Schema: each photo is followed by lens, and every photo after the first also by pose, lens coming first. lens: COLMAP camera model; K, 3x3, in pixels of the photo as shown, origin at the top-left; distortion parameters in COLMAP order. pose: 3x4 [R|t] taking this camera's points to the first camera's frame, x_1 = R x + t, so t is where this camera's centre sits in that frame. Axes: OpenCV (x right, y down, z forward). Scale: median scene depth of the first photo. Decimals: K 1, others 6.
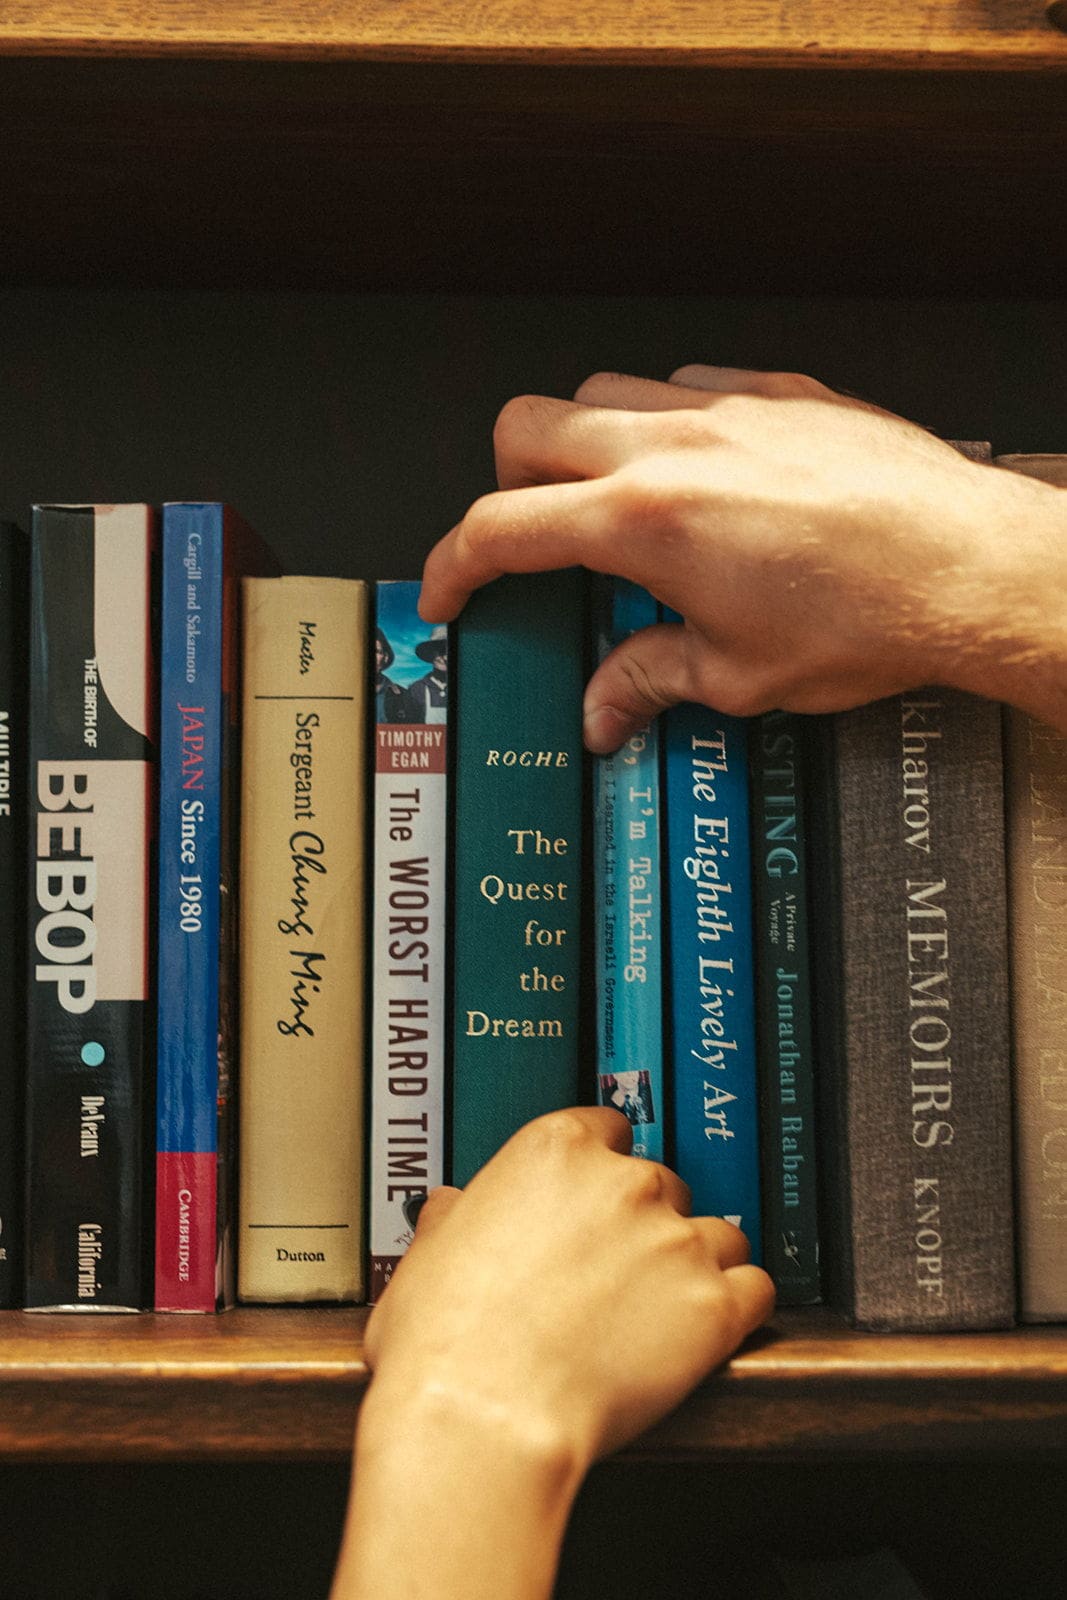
lens RADIAL K [[1517.1, 0, 533.5], [0, 1517.1, 800.0], [0, 0, 1]] dist [-0.006148, -0.000330]
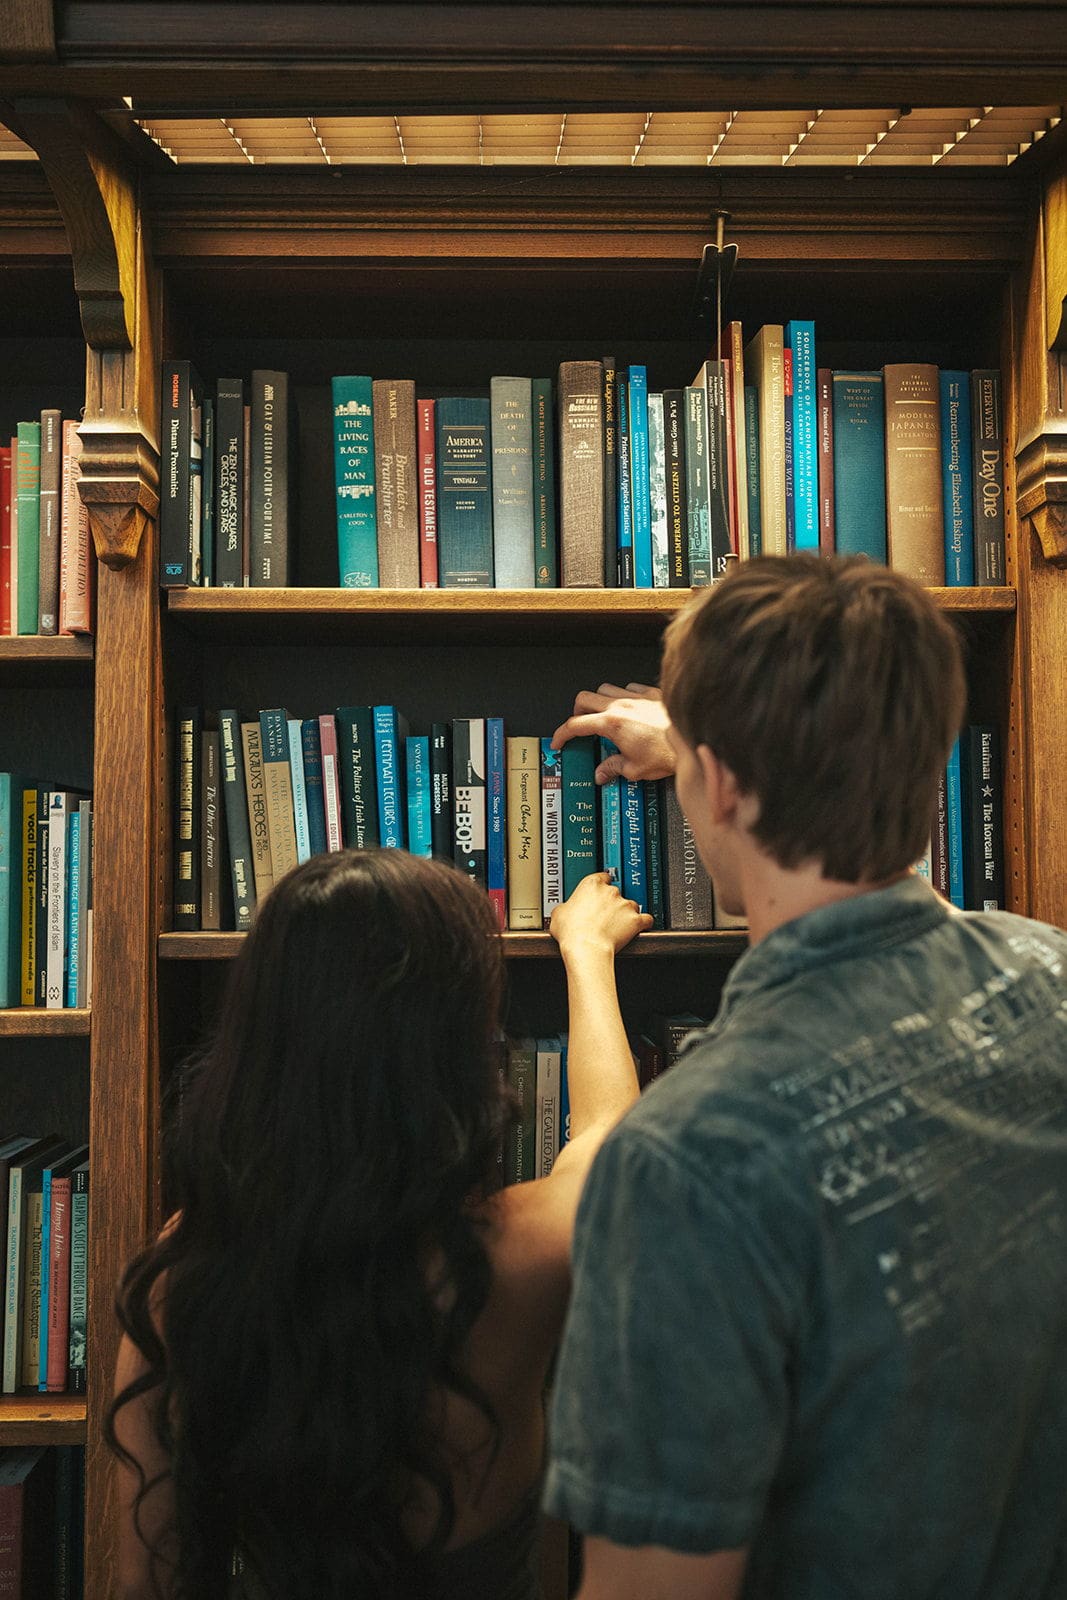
lens RADIAL K [[1517.1, 0, 533.5], [0, 1517.1, 800.0], [0, 0, 1]] dist [-0.006148, -0.000330]
pose [[0.999782, -0.013851, 0.015599, -0.189731], [0.014009, 0.999852, -0.010015, 0.047069], [-0.015458, 0.010231, 0.999828, -2.790397]]
